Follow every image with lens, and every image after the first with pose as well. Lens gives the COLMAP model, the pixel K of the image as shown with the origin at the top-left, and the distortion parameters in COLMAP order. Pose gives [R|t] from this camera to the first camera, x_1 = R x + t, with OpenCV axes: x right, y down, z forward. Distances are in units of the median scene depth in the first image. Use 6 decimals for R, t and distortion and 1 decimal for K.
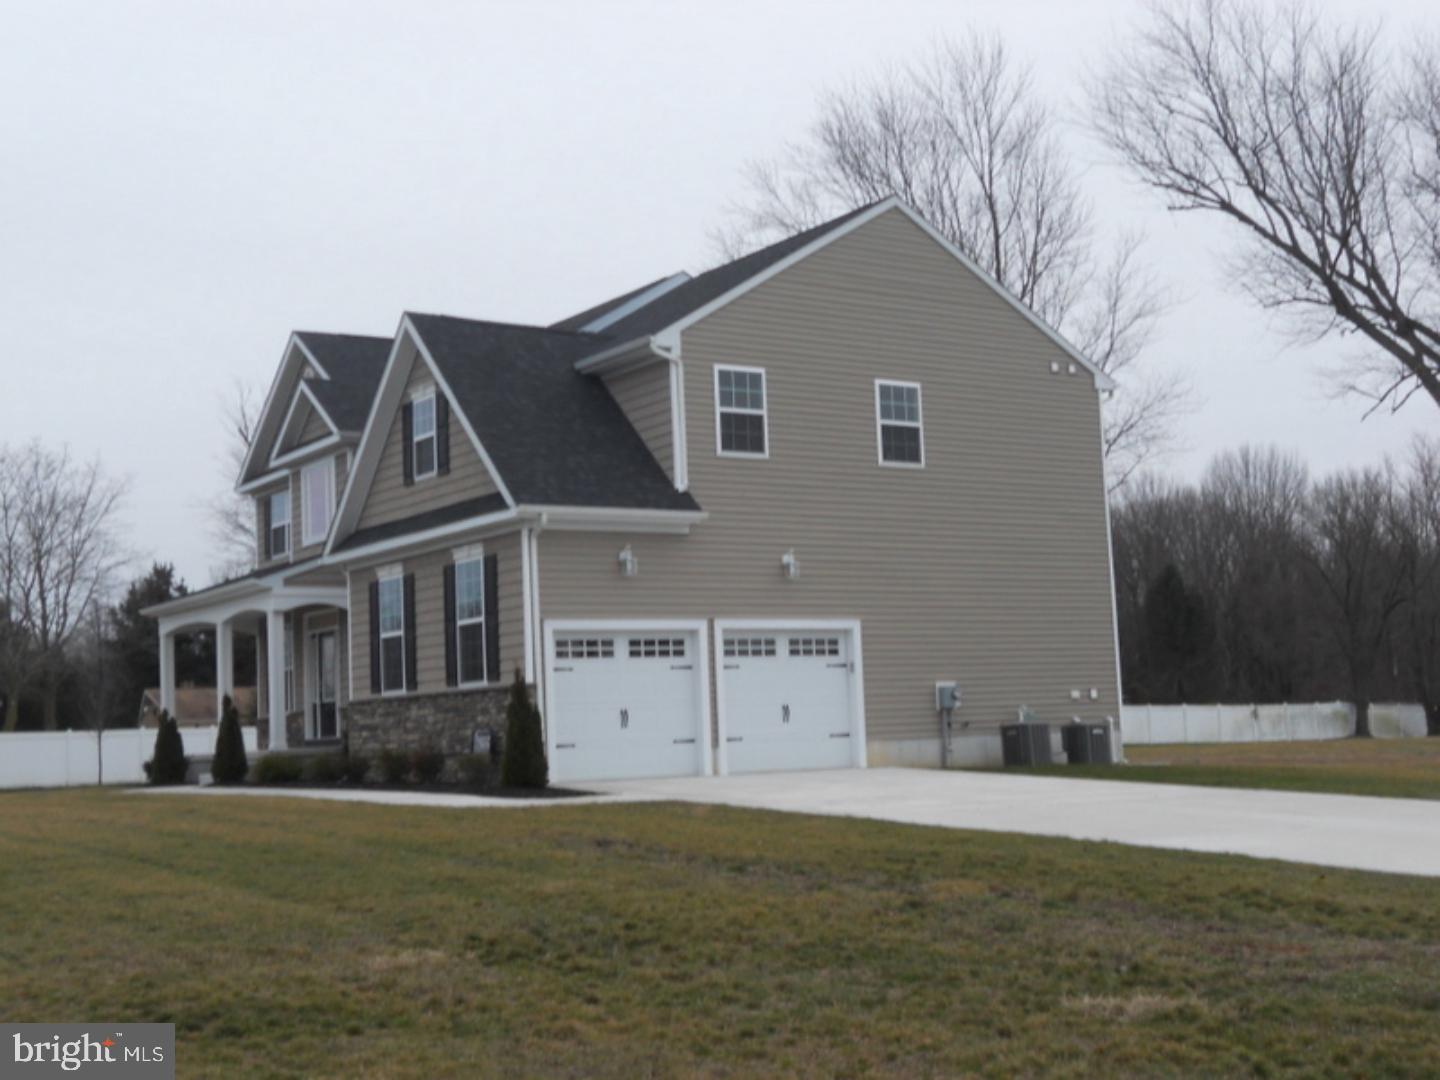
lens RADIAL K [[1926.0, 0, 720.0], [0, 1926.0, 540.0], [0, 0, 1]] dist [0.018975, 0.005302]
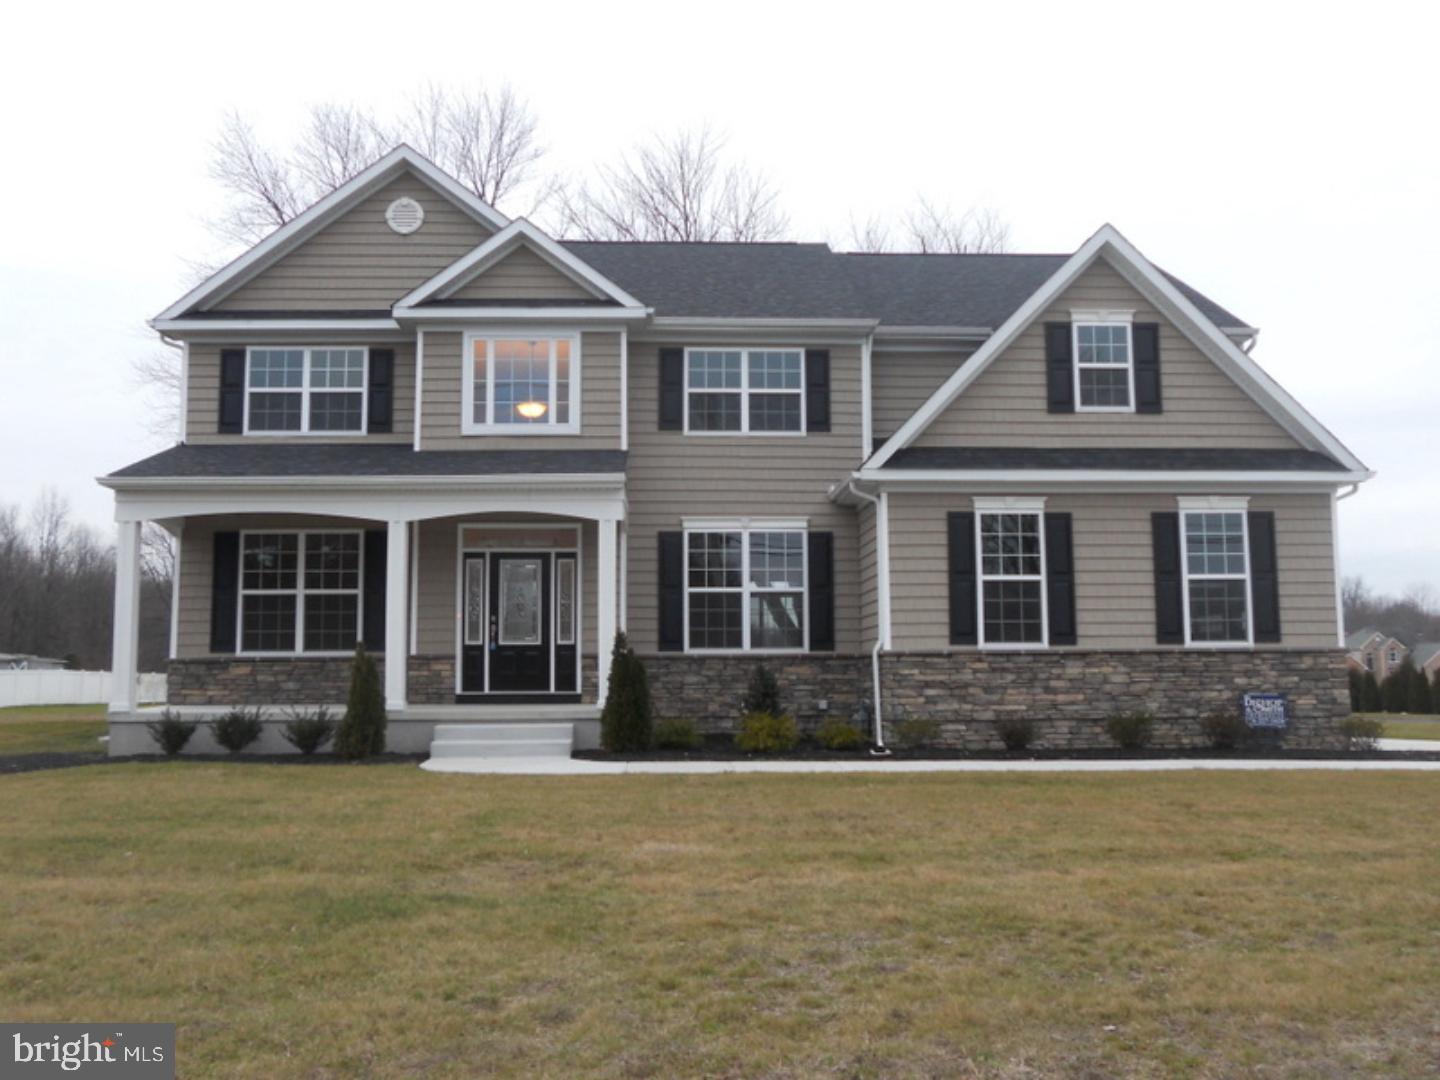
lens RADIAL K [[1330.8, 0, 720.0], [0, 1330.8, 540.0], [0, 0, 1]] dist [-0.005313, -0.001079]
pose [[0.486077, 0.131224, 0.864008, -0.617793], [-0.099568, 0.990540, -0.094427, 0.083663], [-0.868226, -0.040129, 0.494544, 0.677838]]
